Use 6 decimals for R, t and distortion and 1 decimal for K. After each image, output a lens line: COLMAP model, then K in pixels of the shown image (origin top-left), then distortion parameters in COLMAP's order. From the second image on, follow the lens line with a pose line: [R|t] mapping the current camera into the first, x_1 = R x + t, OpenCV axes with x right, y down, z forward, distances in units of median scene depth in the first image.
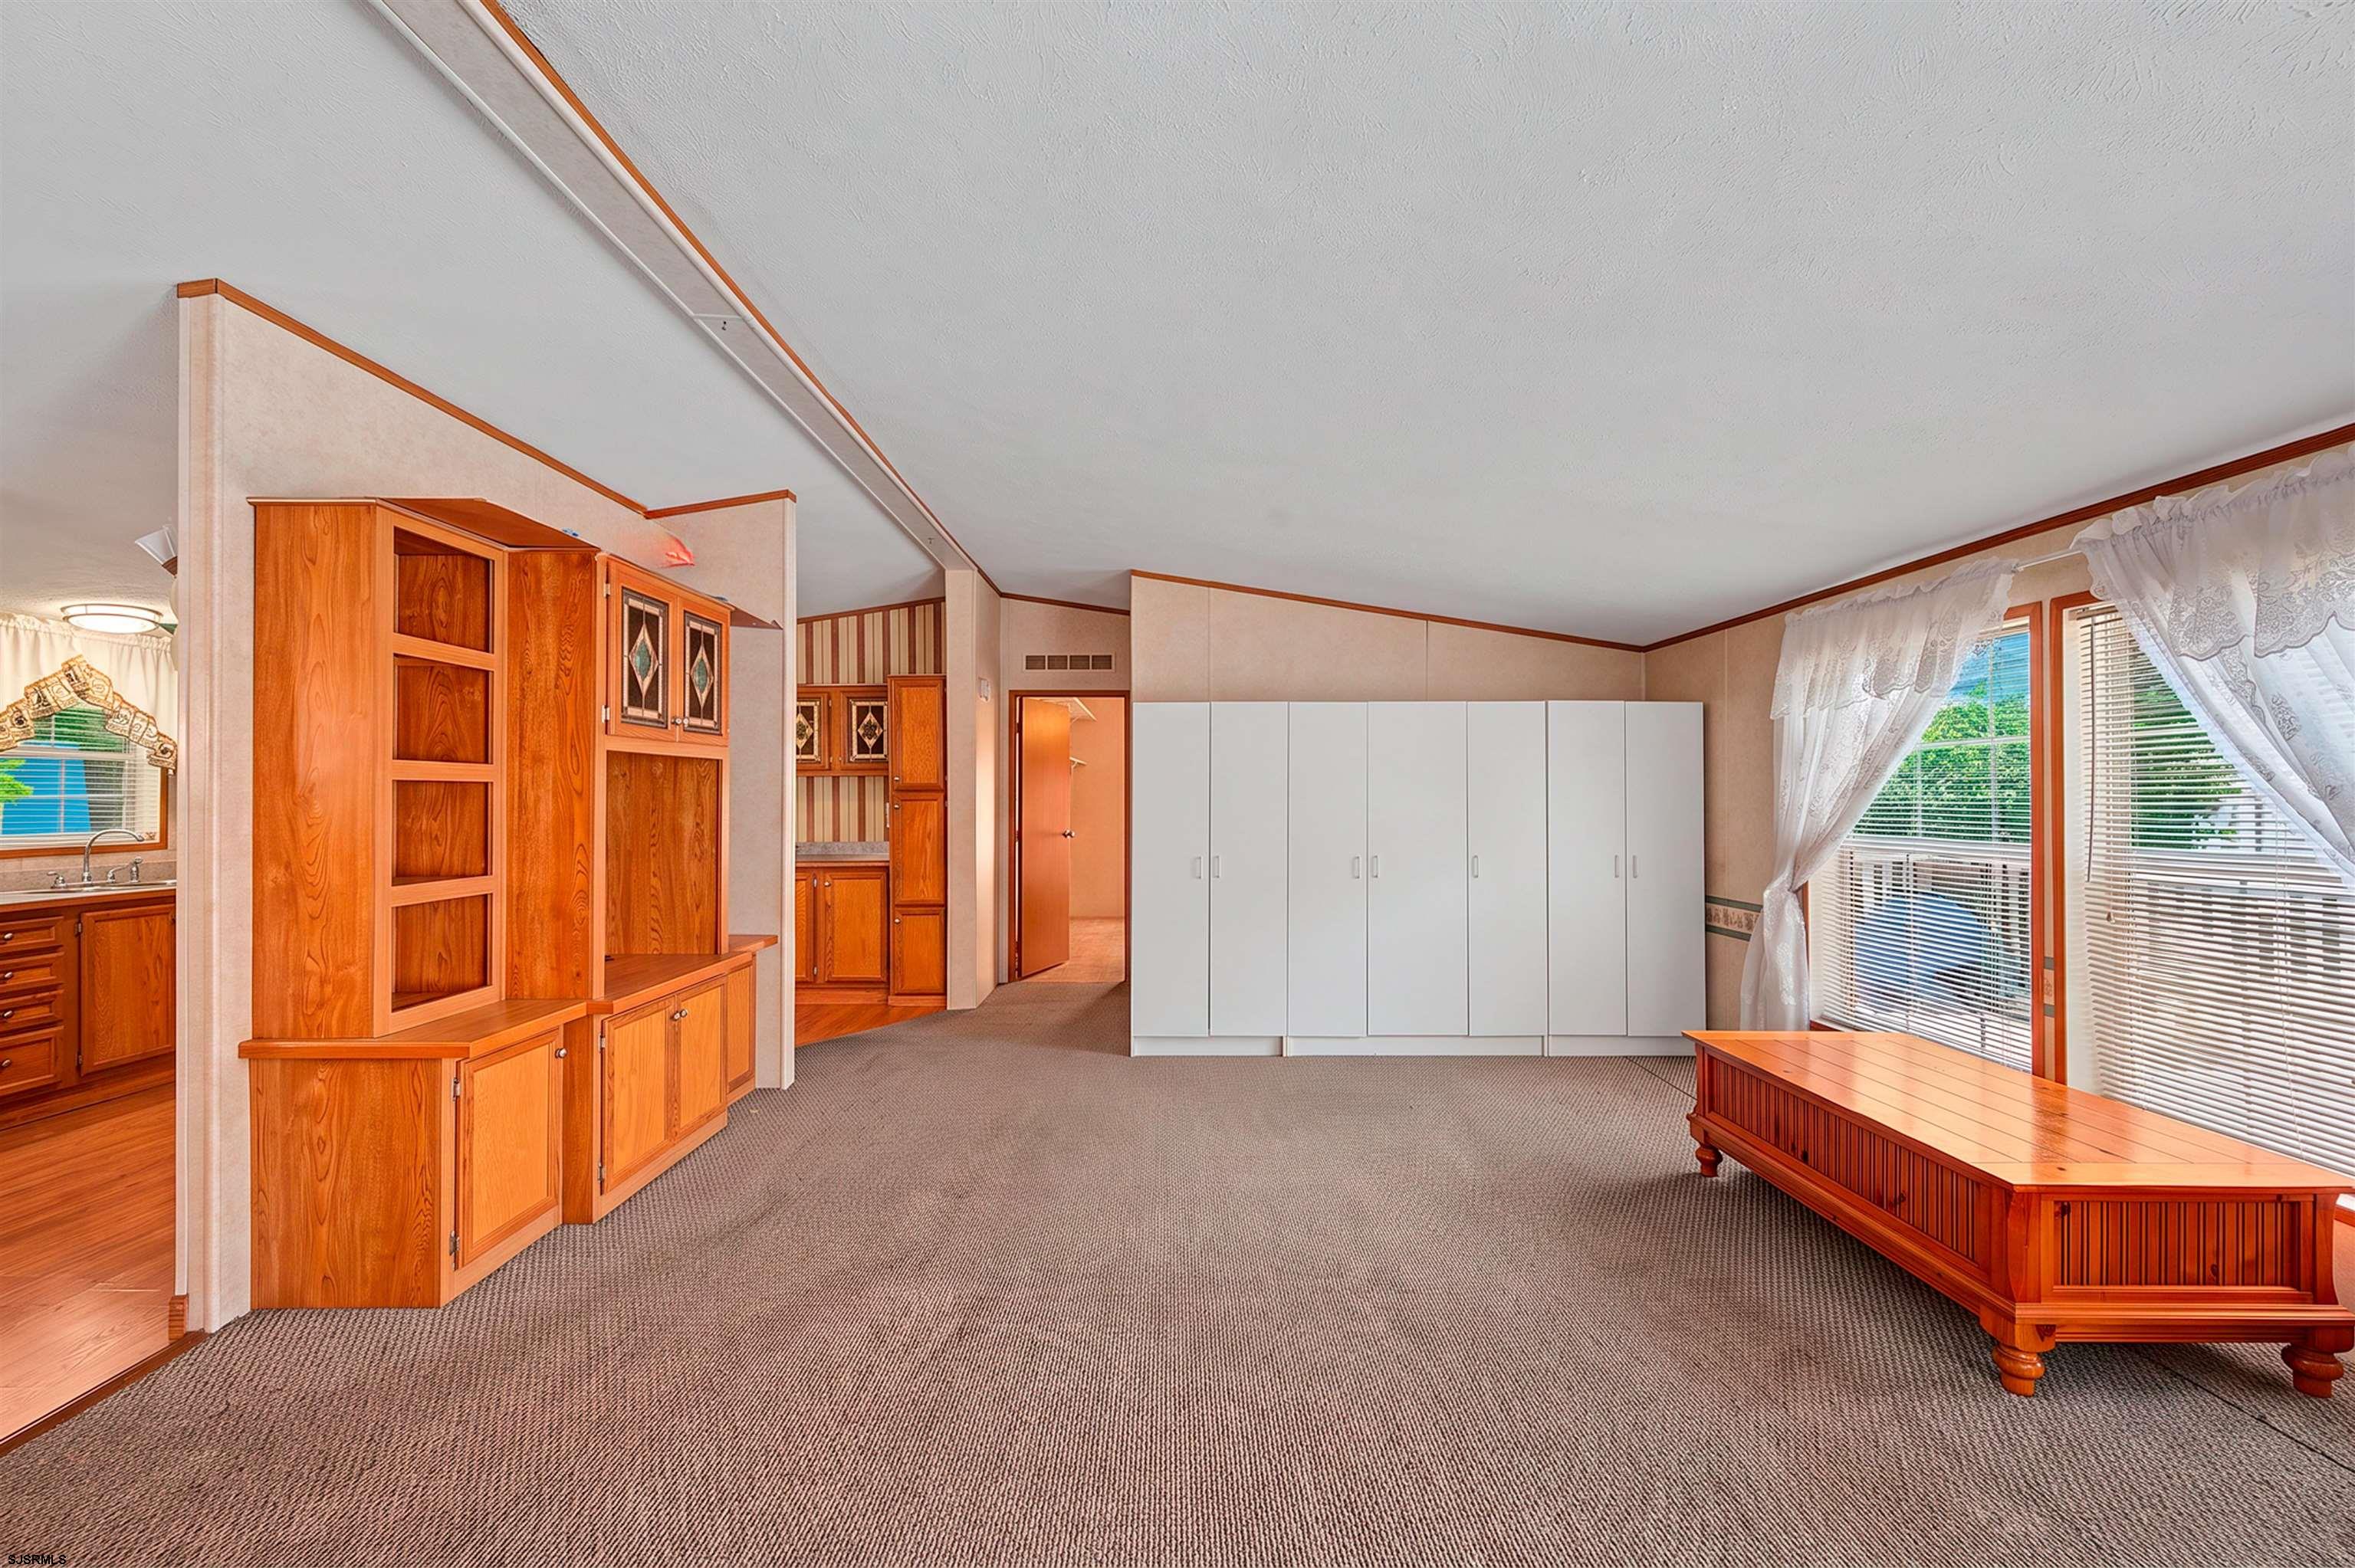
lens RADIAL K [[929.6, 0, 1172.7], [0, 929.6, 797.4], [0, 0, 1]] dist [0.000459, 0.000044]
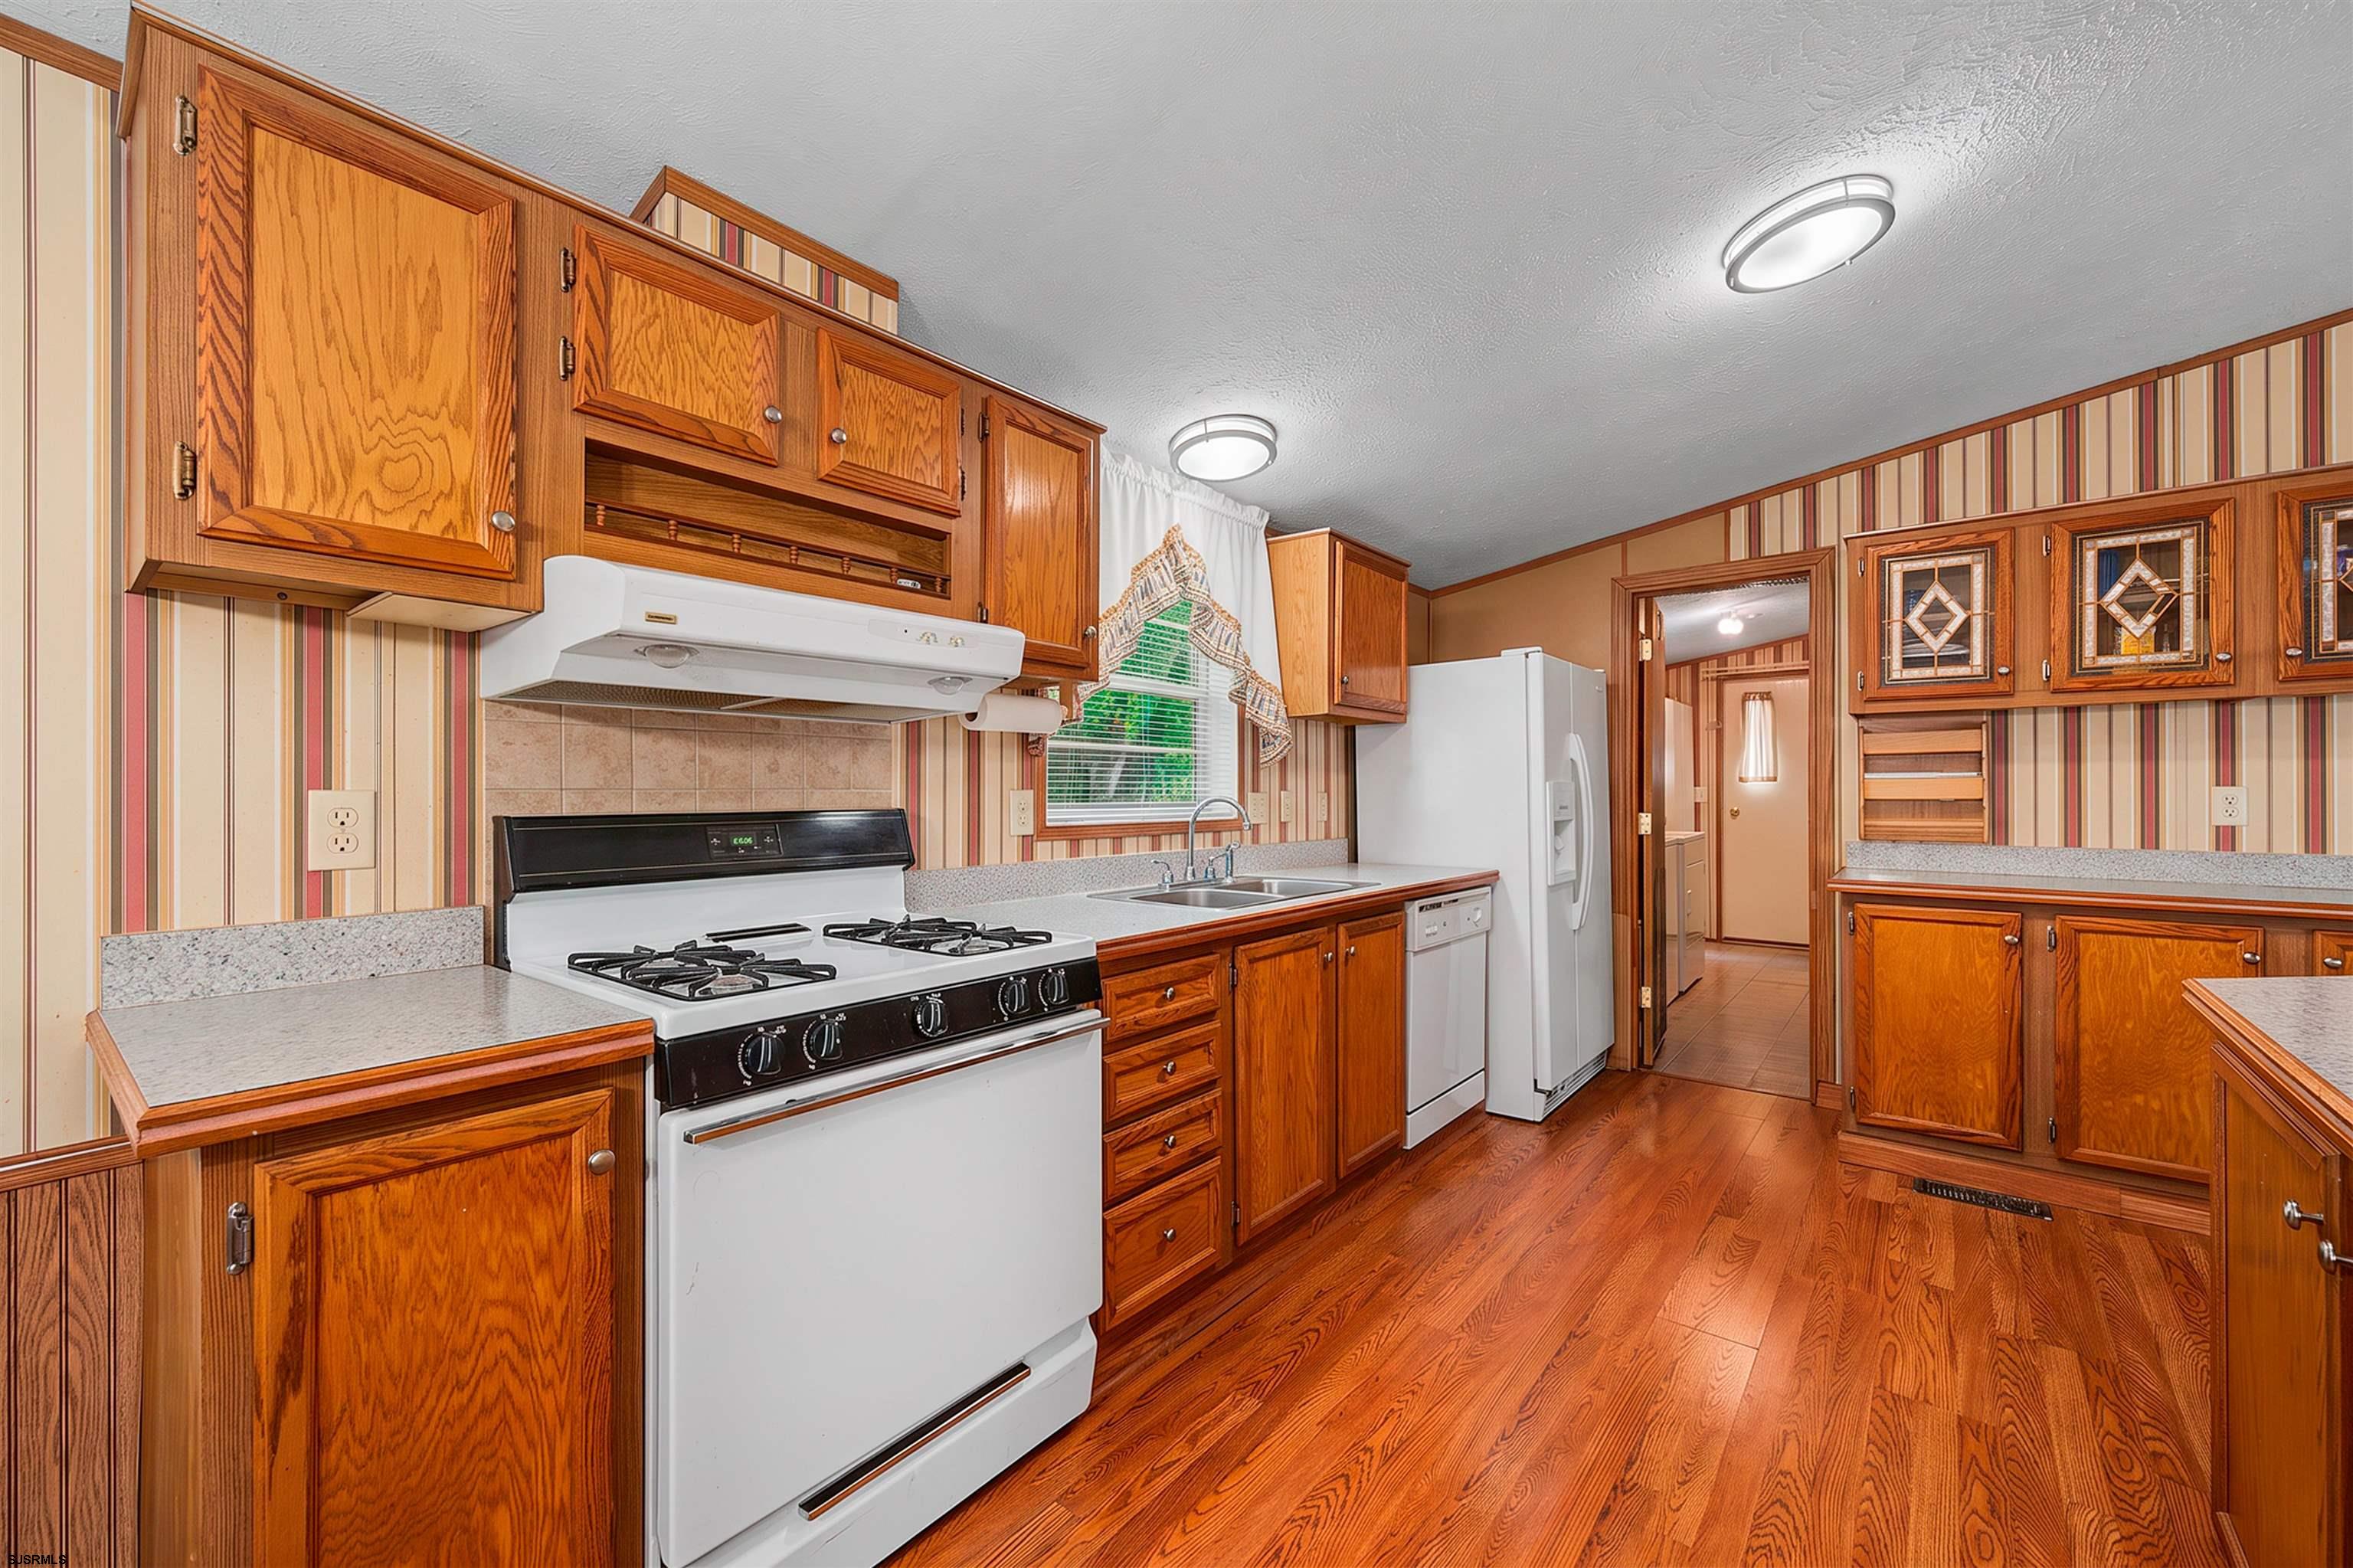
lens RADIAL K [[946.4, 0, 1178.6], [0, 946.4, 788.7], [0, 0, 1]] dist [0.012439, -0.000229]
pose [[0.767443, -0.004315, -0.641103, -0.841161], [0.006013, 0.999982, 0.000467, 0.032111], [0.641089, -0.004214, 0.767455, 0.553618]]
